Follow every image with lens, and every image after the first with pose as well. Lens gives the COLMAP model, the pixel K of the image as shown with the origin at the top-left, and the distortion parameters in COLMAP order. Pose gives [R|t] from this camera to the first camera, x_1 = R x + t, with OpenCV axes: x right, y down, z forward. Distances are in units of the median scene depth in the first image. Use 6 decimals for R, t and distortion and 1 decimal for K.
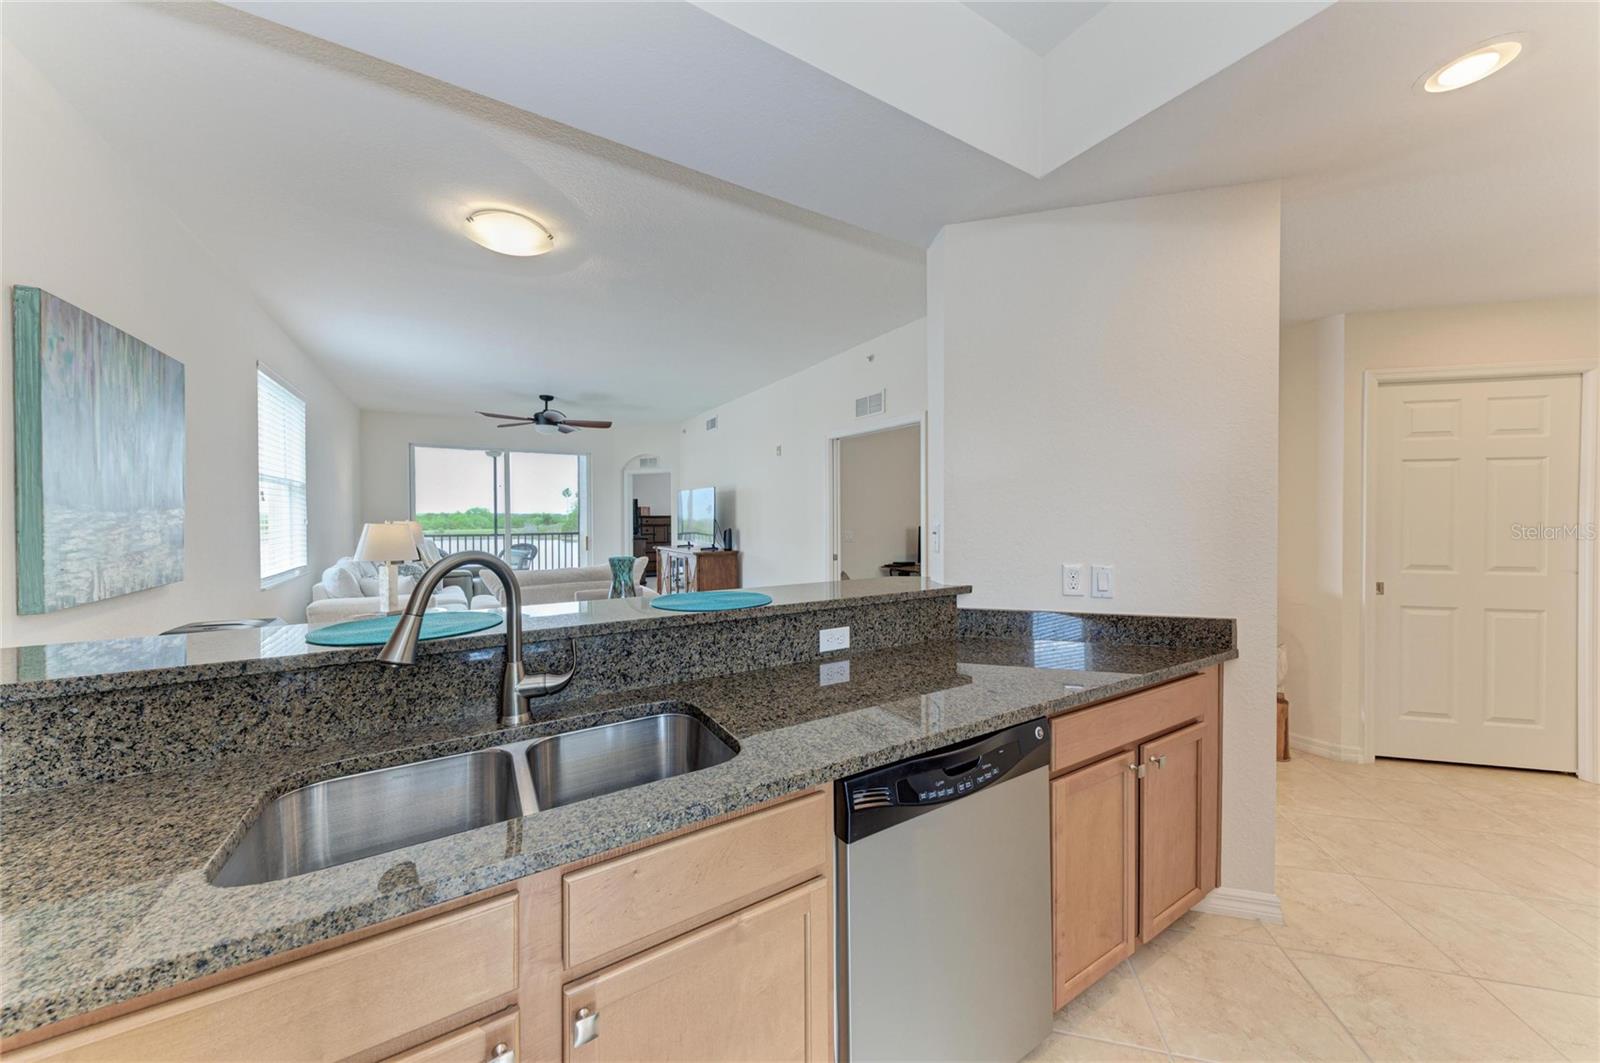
lens RADIAL K [[542.4, 0, 803.6], [0, 542.4, 522.7], [0, 0, 1]] dist [0.010946, -0.000561]
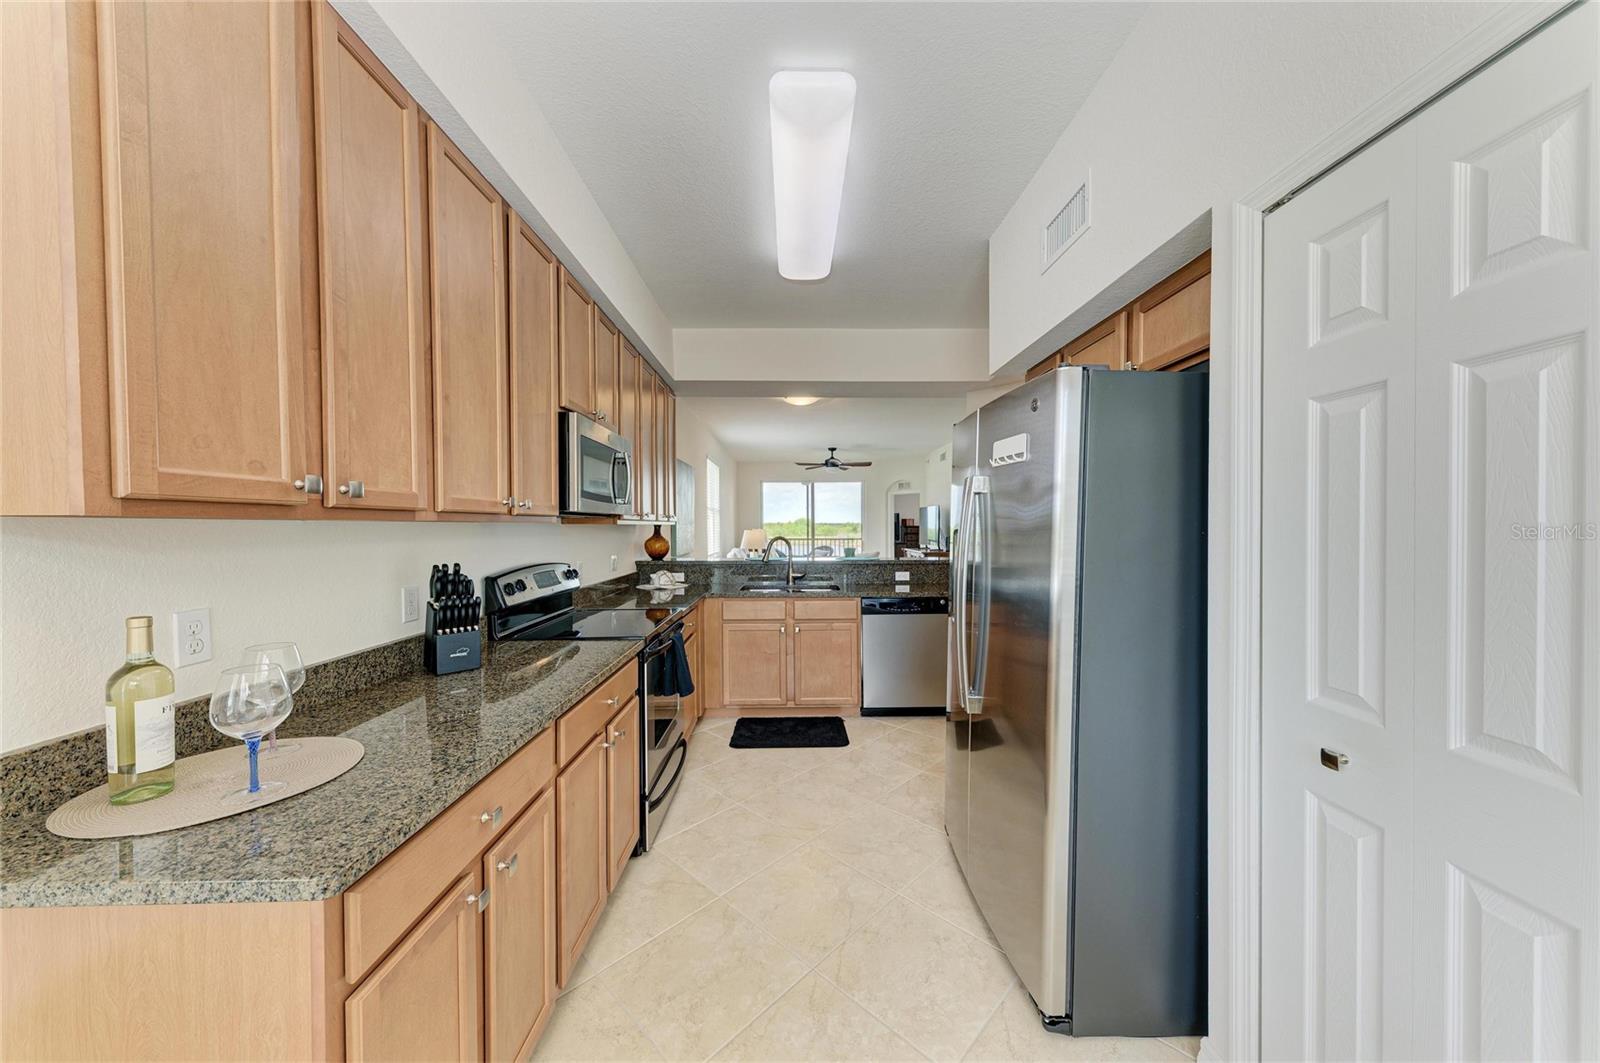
lens RADIAL K [[542.4, 0, 798.3], [0, 542.4, 543.3], [0, 0, 1]] dist [0.010946, -0.000561]
pose [[0.853841, 0.019034, -0.520185, 0.258805], [-0.007166, 0.999666, 0.024817, 0.000447], [0.520484, -0.017462, 0.853693, -0.382737]]
